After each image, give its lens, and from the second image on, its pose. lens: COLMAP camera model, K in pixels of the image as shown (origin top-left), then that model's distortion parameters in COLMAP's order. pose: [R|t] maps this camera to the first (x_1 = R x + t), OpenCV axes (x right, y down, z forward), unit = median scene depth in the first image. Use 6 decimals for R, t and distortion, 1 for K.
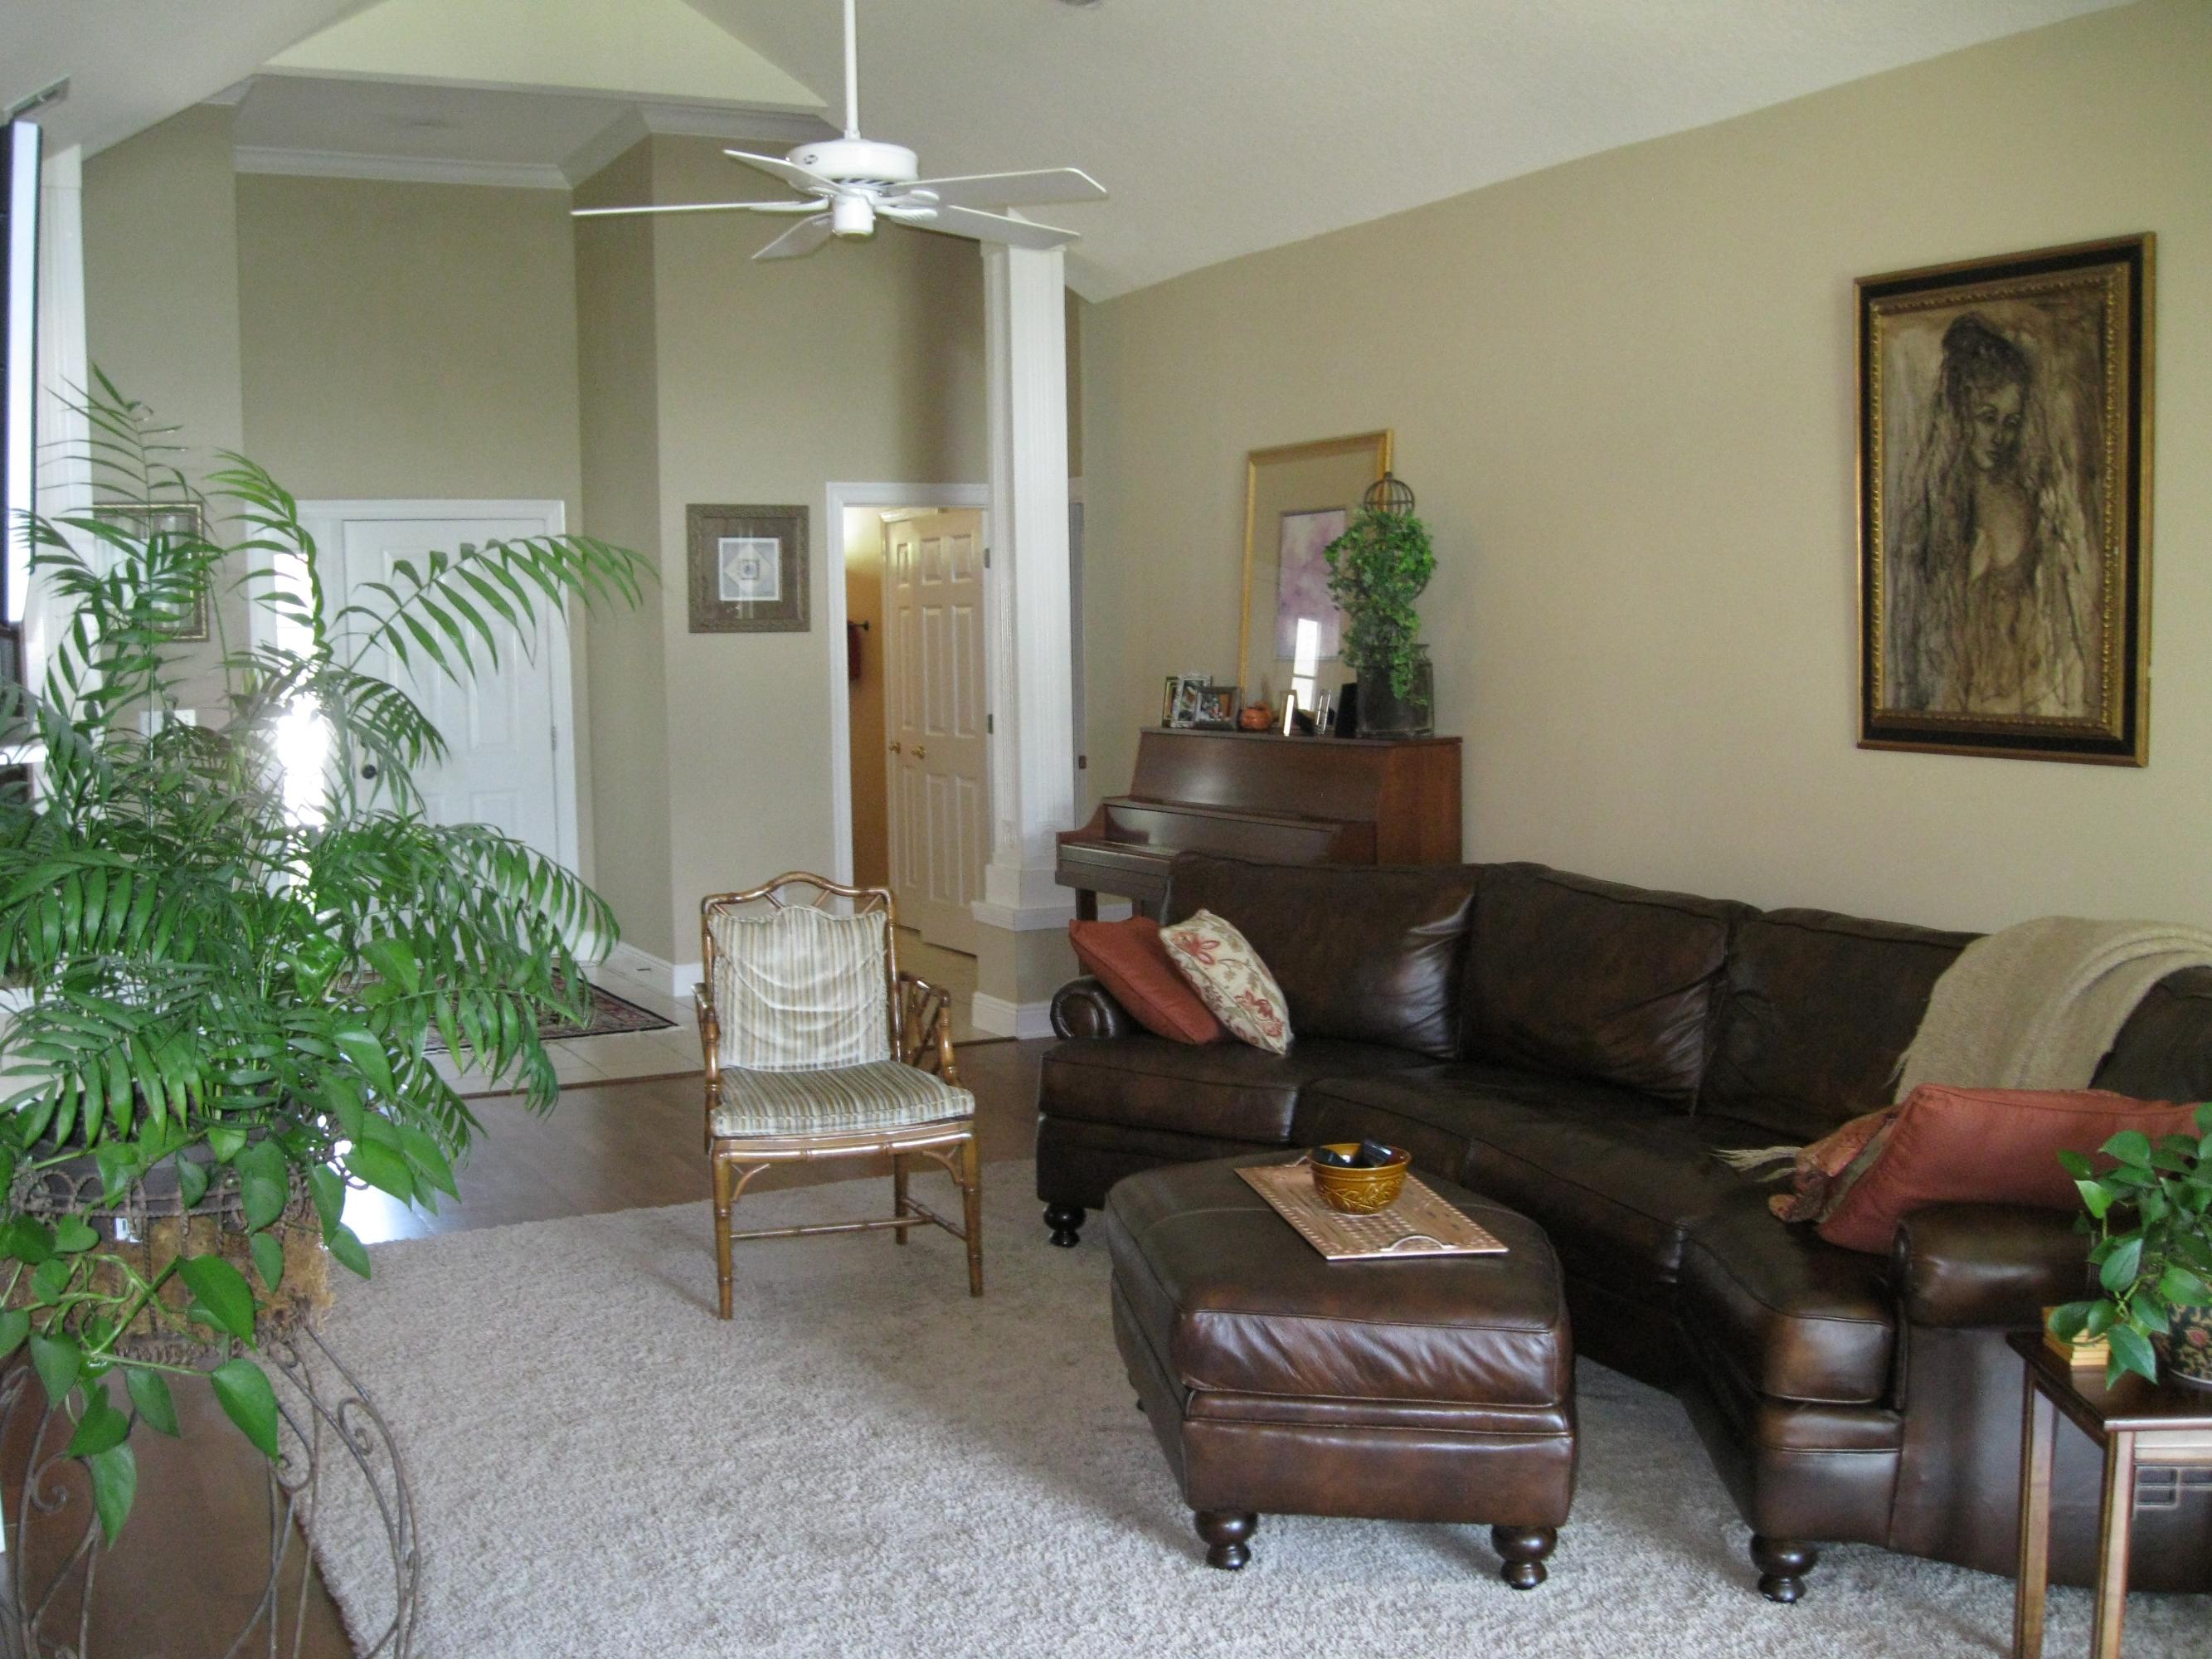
lens RADIAL K [[2264.9, 0, 1030.7], [0, 2264.9, 863.9], [0, 0, 1]] dist [-0.099721, 0.000000]
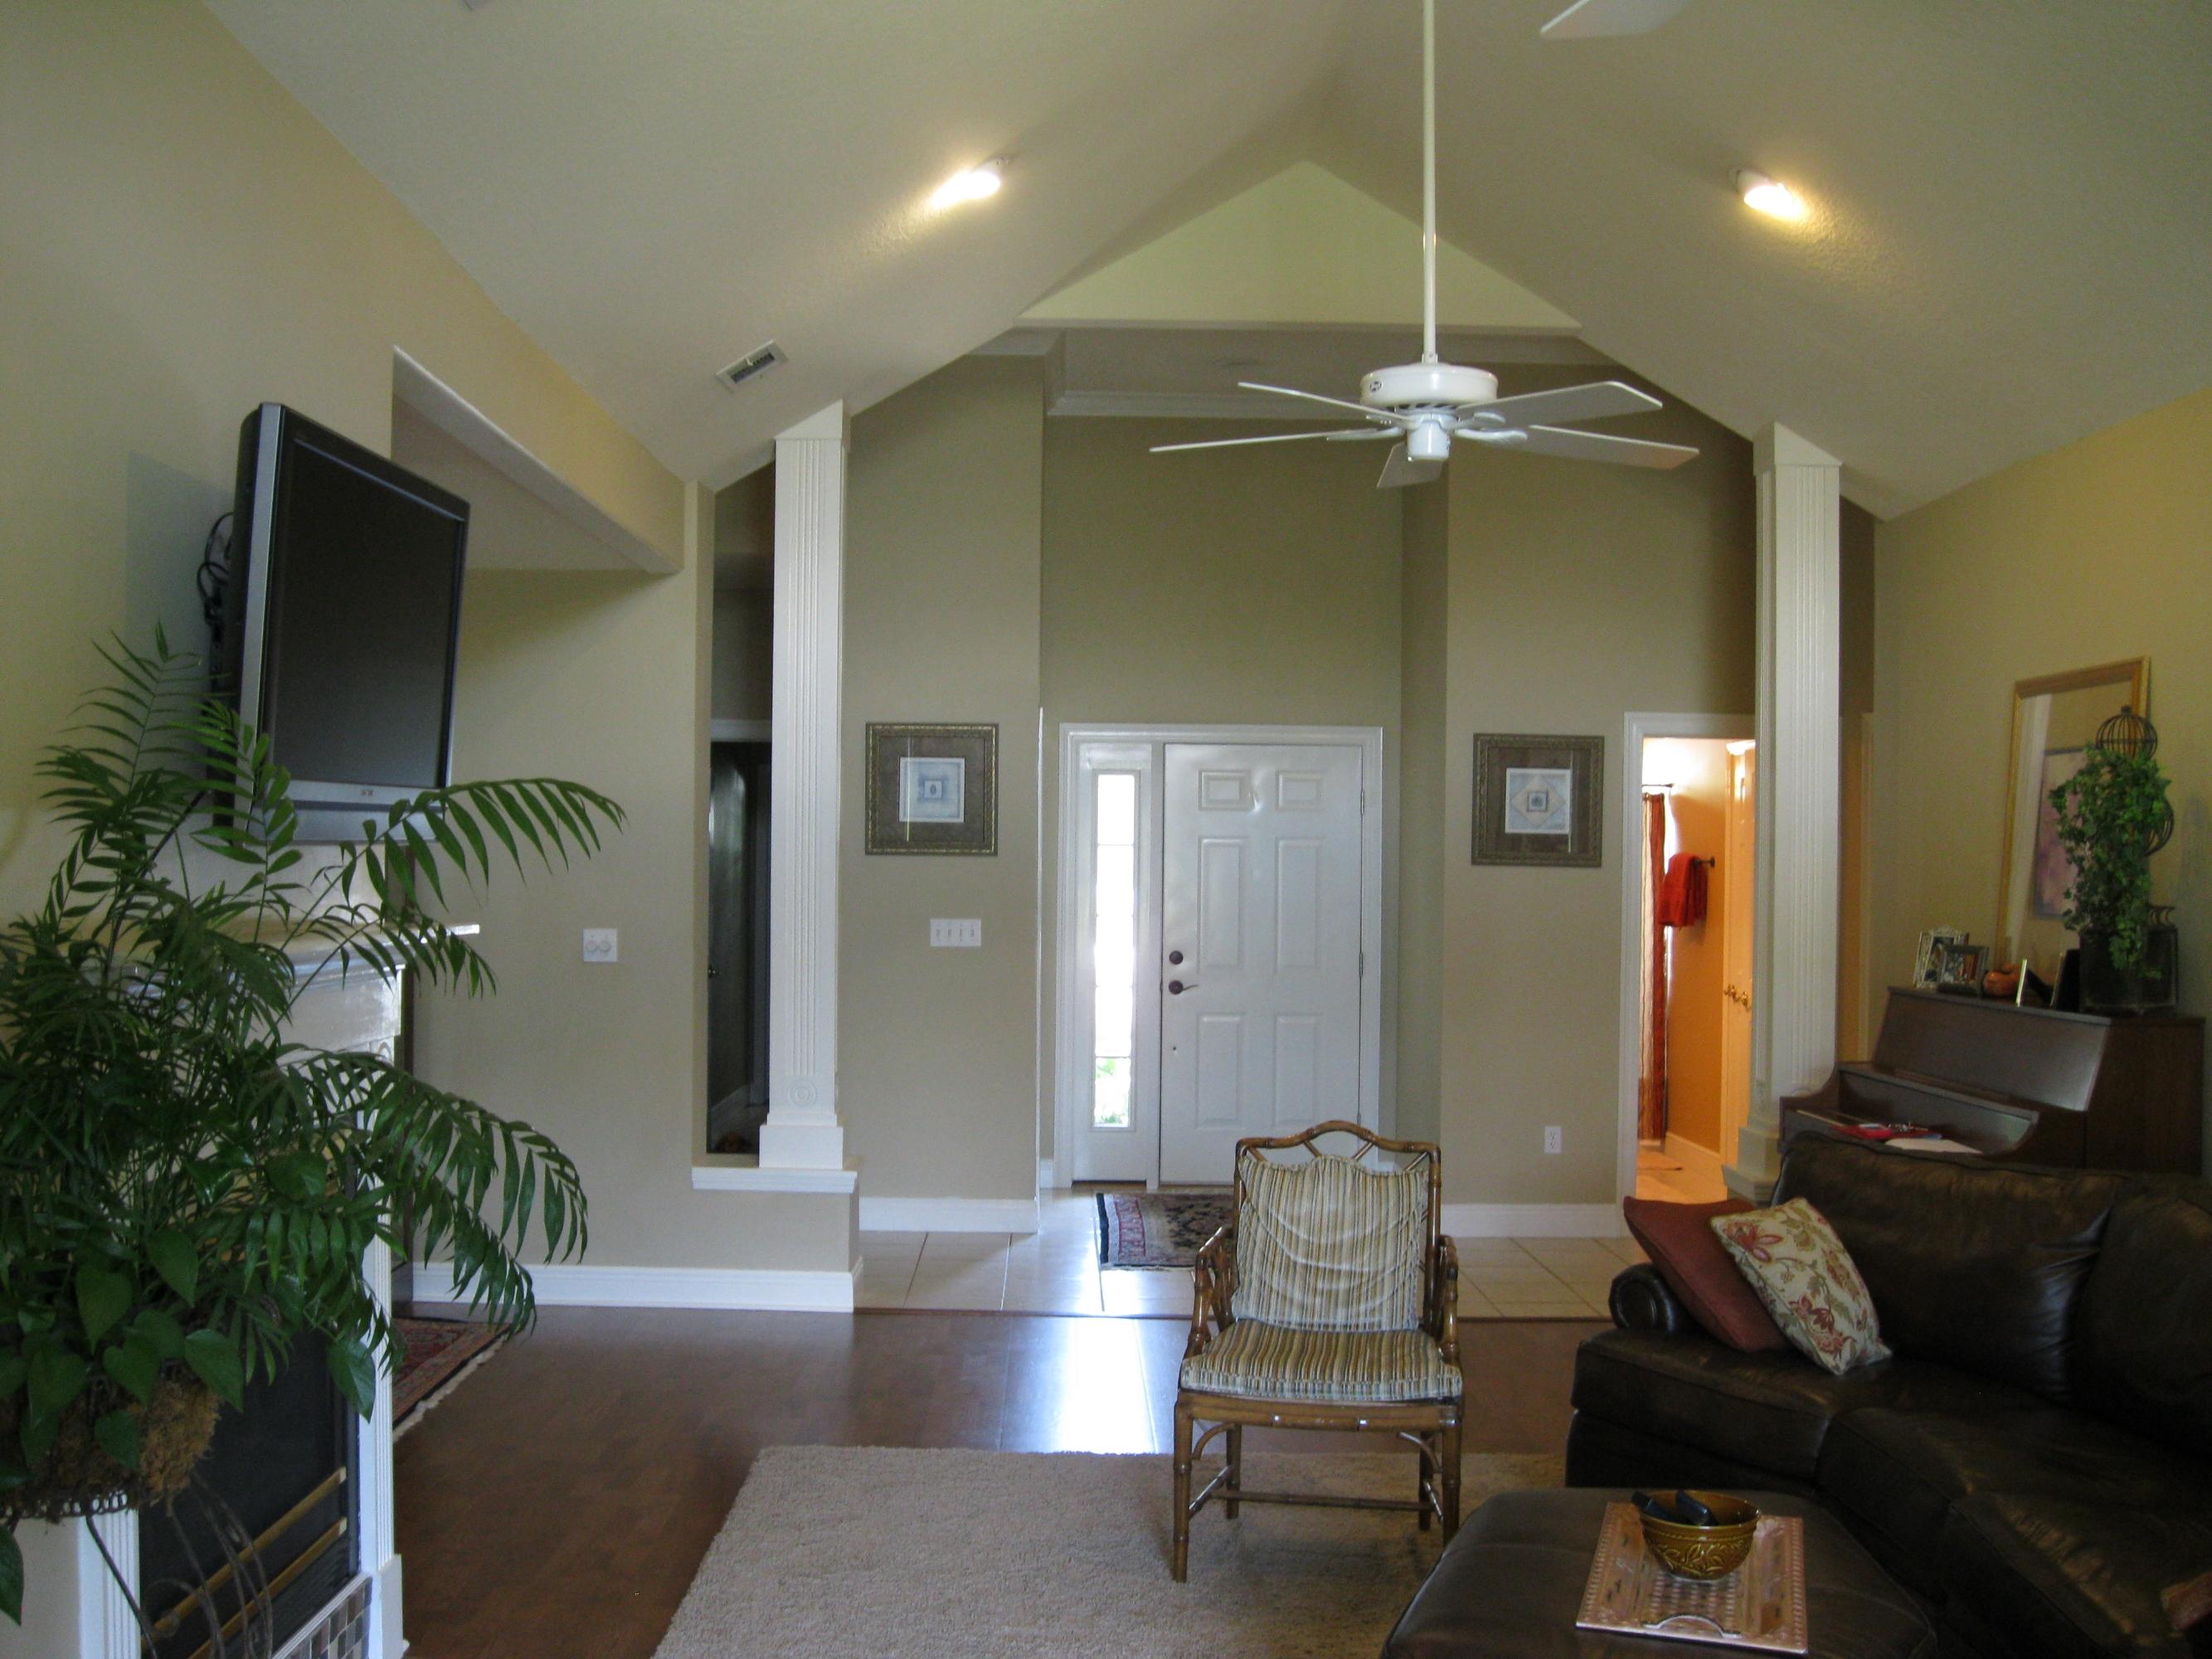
lens RADIAL K [[2264.9, 0, 1054.6], [0, 2264.9, 857.1], [0, 0, 1]] dist [-0.099721, 0.000000]
pose [[0.895903, 0.031070, -0.443161, 0.234272], [-0.075173, 0.993769, -0.082299, -0.021954], [0.437843, 0.107046, 0.892656, 0.095147]]
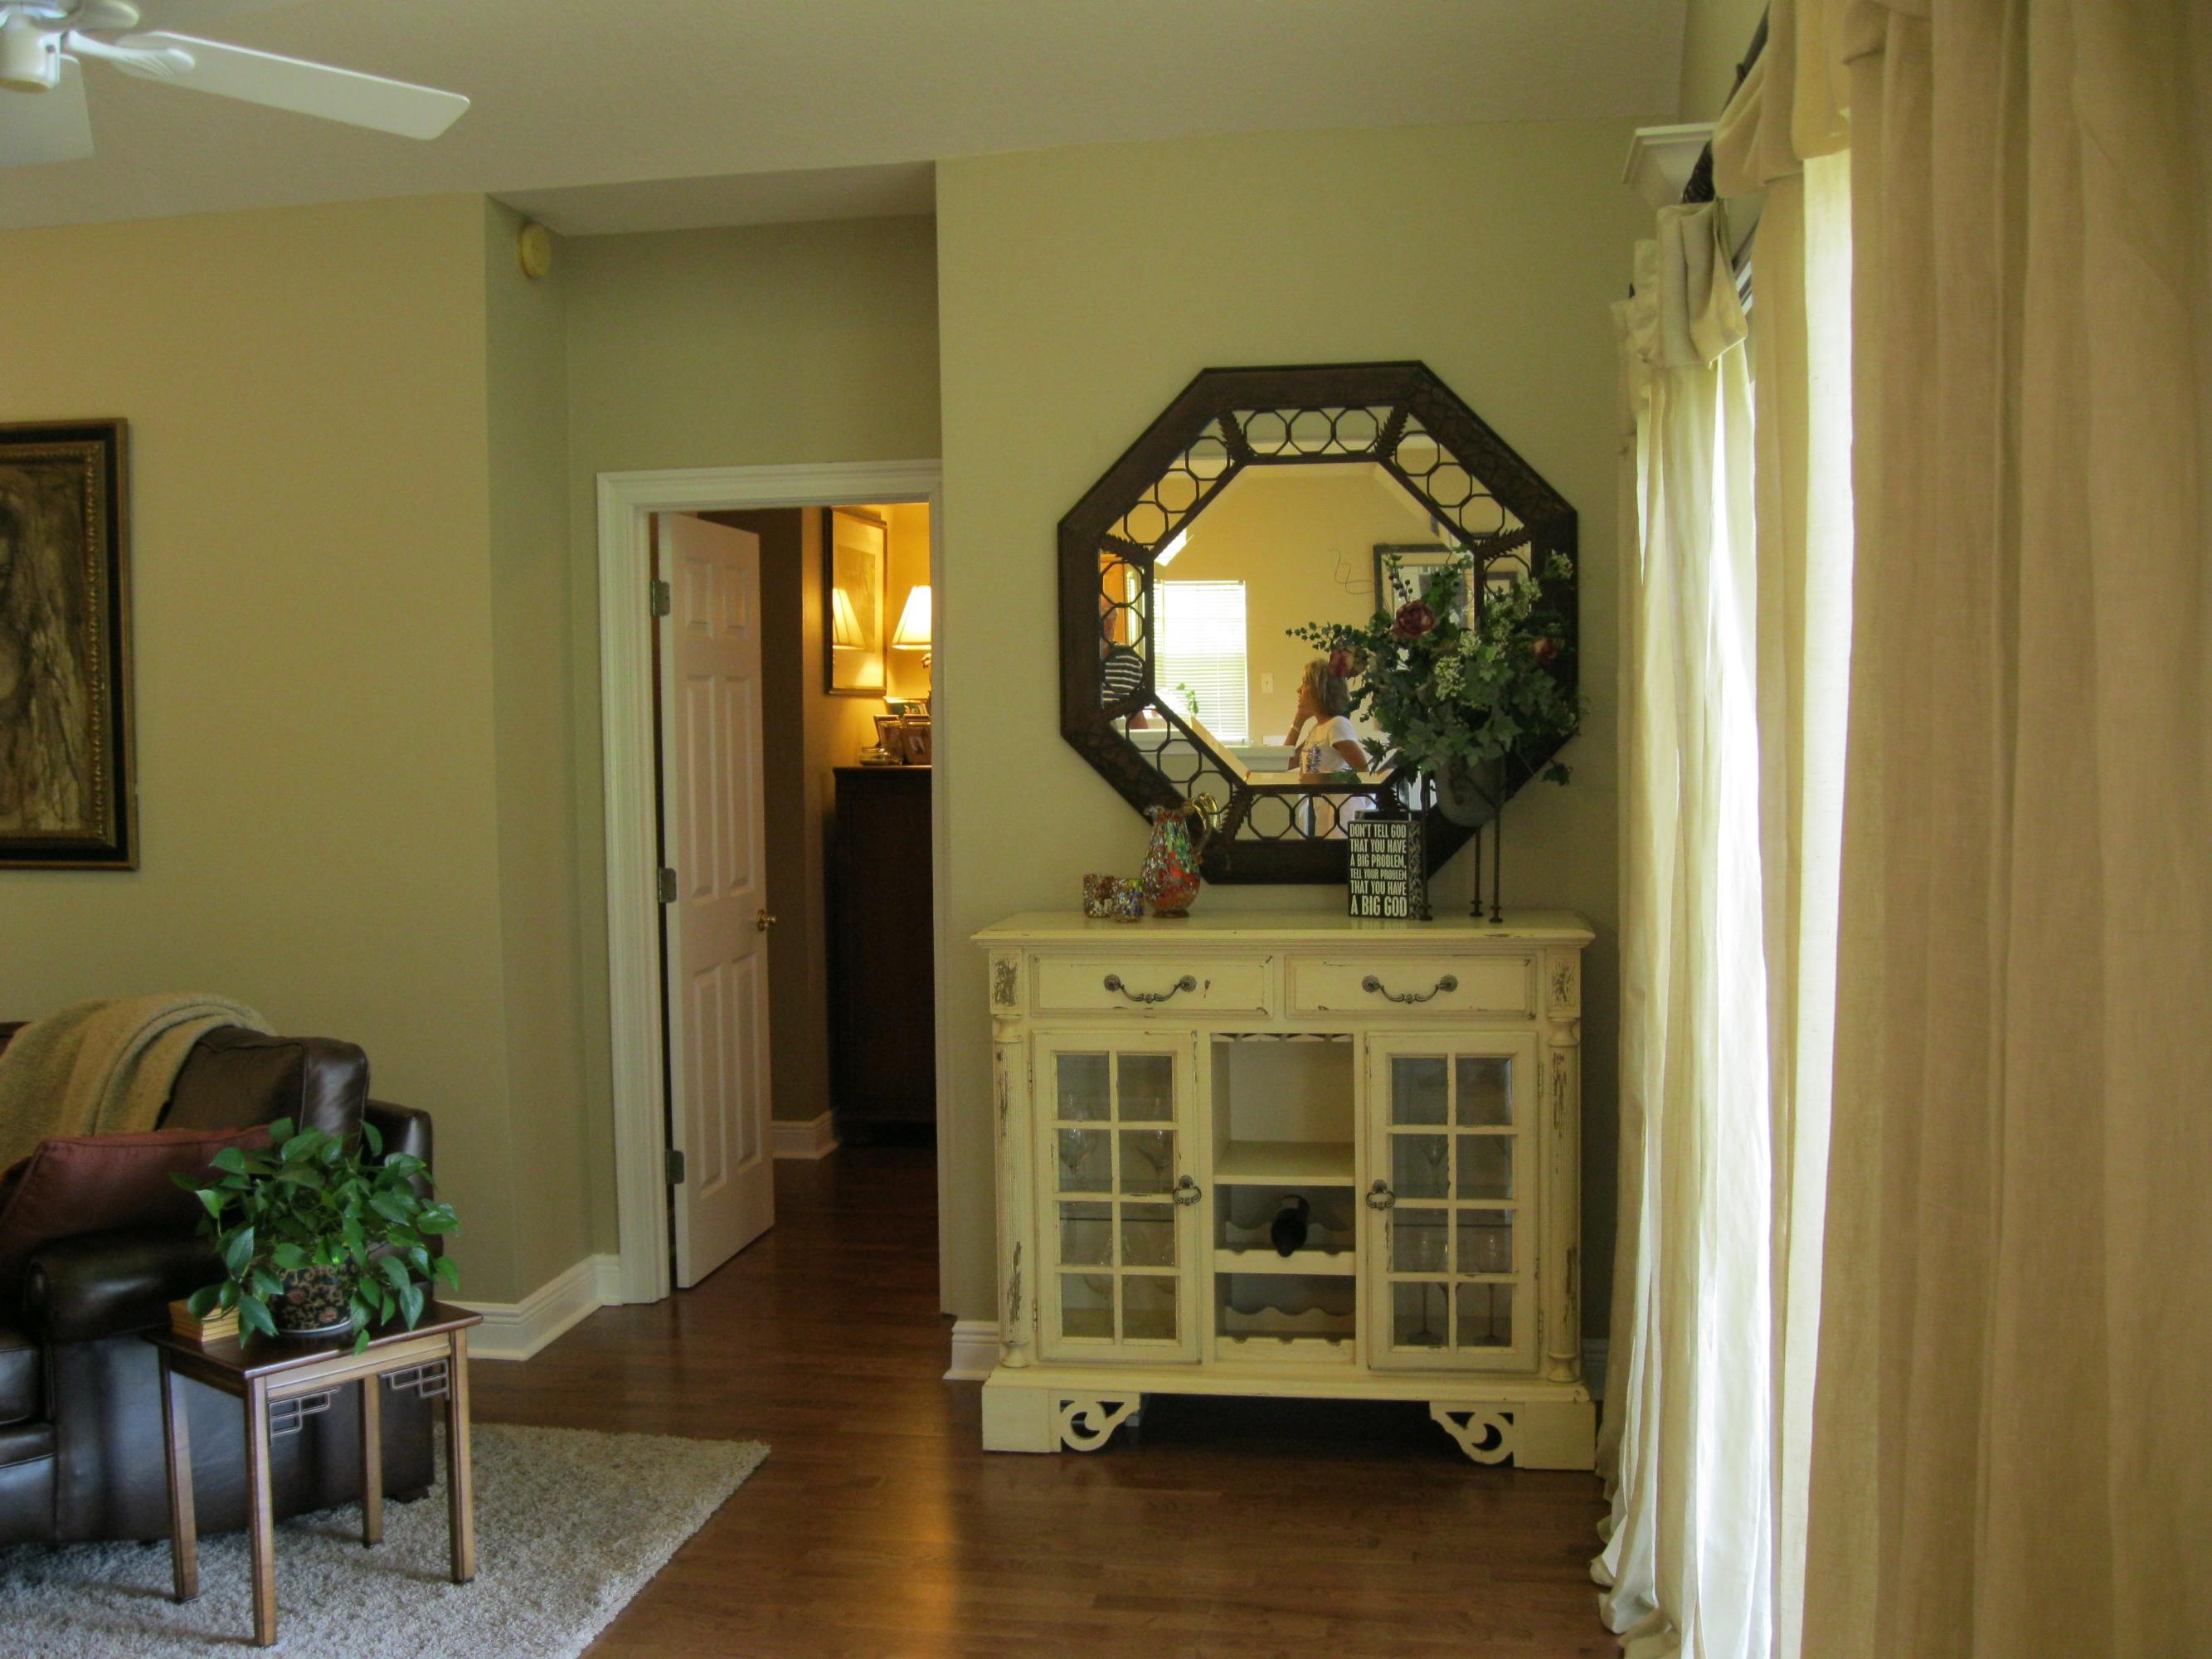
lens RADIAL K [[2264.9, 0, 1082.1], [0, 2264.9, 844.3], [0, 0, 1]] dist [-0.099721, 0.000000]
pose [[0.595623, -0.034107, 0.802540, -0.140501], [0.084292, 0.996236, -0.020220, 0.008509], [-0.798830, 0.079691, 0.596256, -0.104787]]
